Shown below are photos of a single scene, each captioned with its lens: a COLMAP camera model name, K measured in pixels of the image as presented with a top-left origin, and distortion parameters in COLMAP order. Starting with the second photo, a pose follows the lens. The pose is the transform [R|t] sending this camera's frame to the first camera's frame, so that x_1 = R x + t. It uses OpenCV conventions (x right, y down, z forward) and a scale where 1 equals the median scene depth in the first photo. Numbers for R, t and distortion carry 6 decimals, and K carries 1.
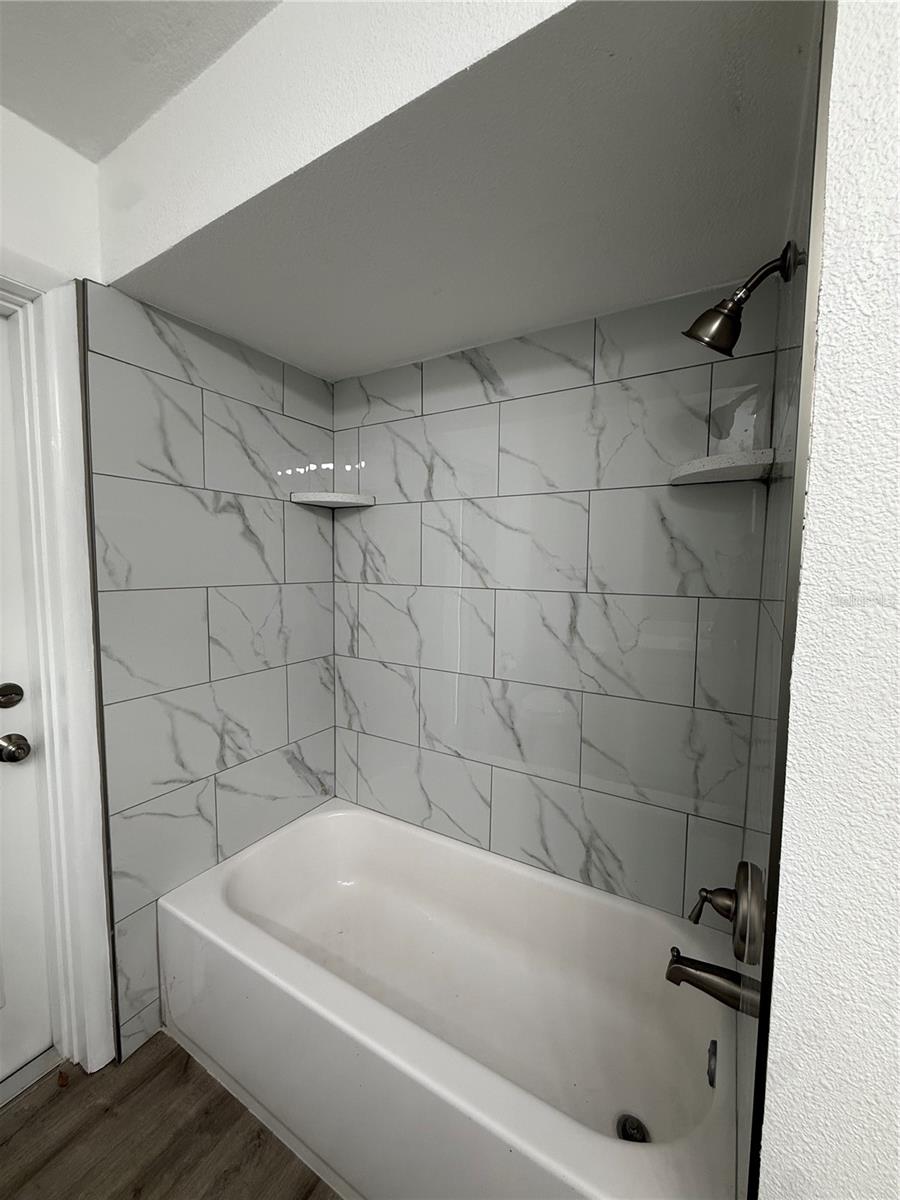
lens RADIAL K [[476.7, 0, 450.7], [0, 476.7, 597.8], [0, 0, 1]] dist [0.000102, -0.000037]
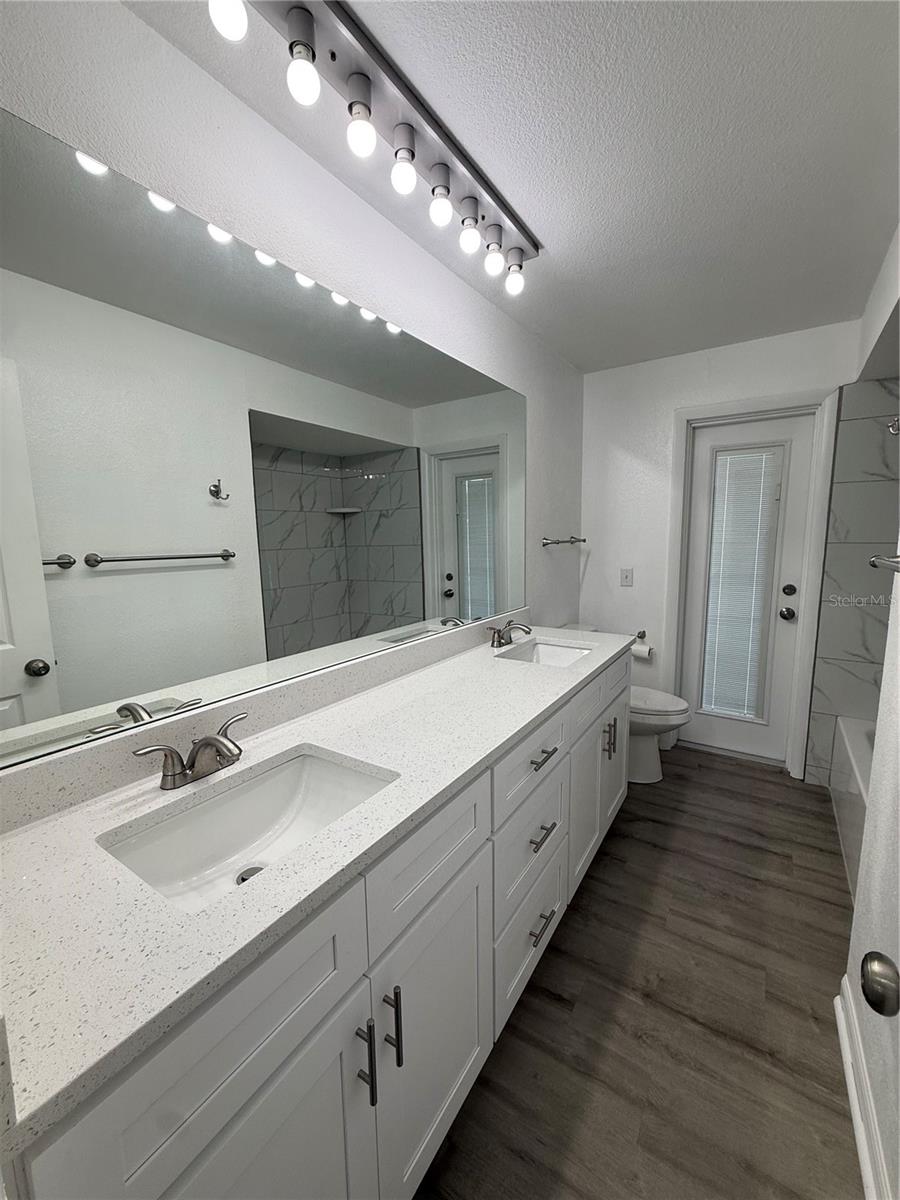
lens RADIAL K [[478.3, 0, 450.0], [0, 478.3, 600.0], [0, 0, 1]] dist [-0.001984, -0.000198]
pose [[-0.049080, 0.127195, -0.990663, 1.225563], [-0.065853, 0.989288, 0.130281, 0.060724], [0.996622, 0.071632, -0.040178, -0.431839]]
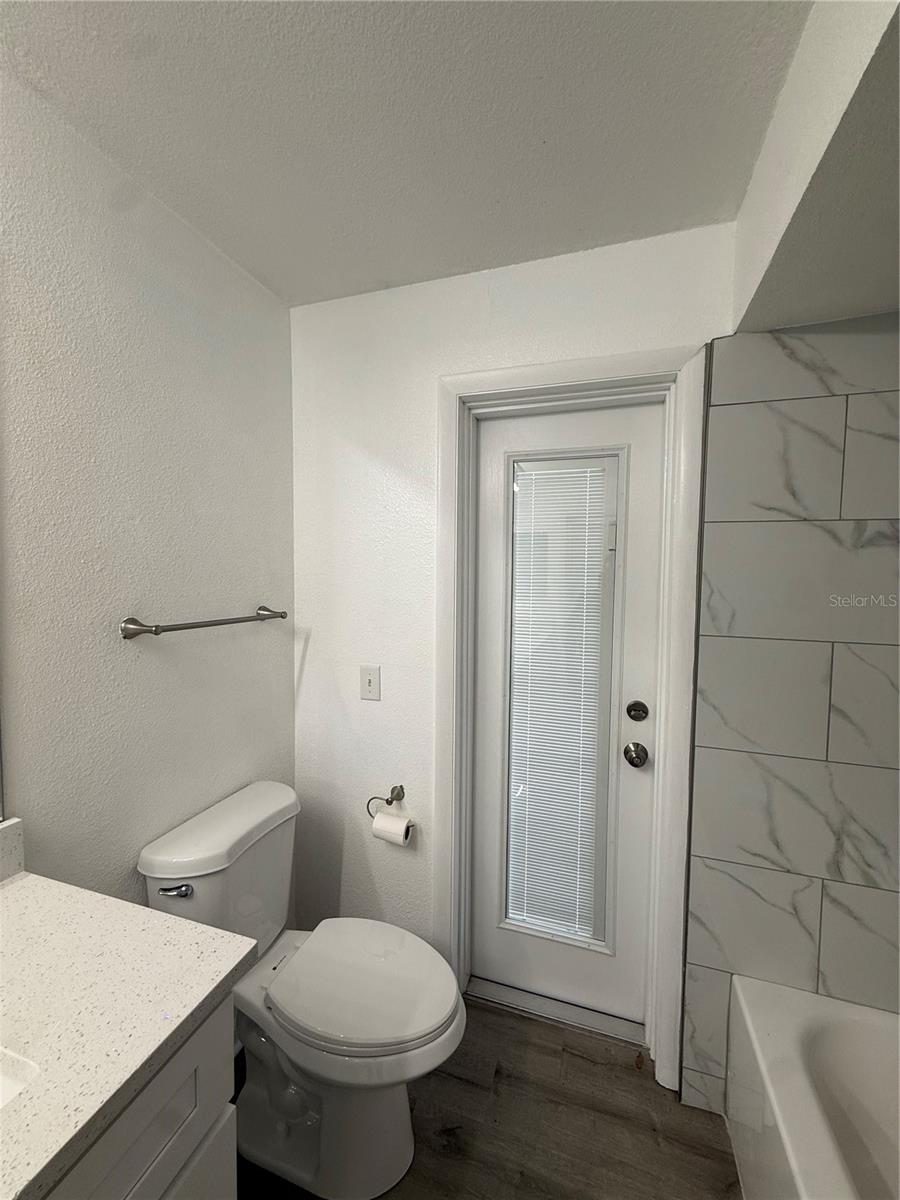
lens RADIAL K [[476.7, 0, 450.7], [0, 476.7, 597.8], [0, 0, 1]] dist [0.000102, -0.000037]
pose [[0.216246, 0.041677, -0.975449, 0.137473], [-0.086710, 0.995960, 0.023331, -0.065689], [0.972481, 0.079536, 0.218986, 0.219179]]
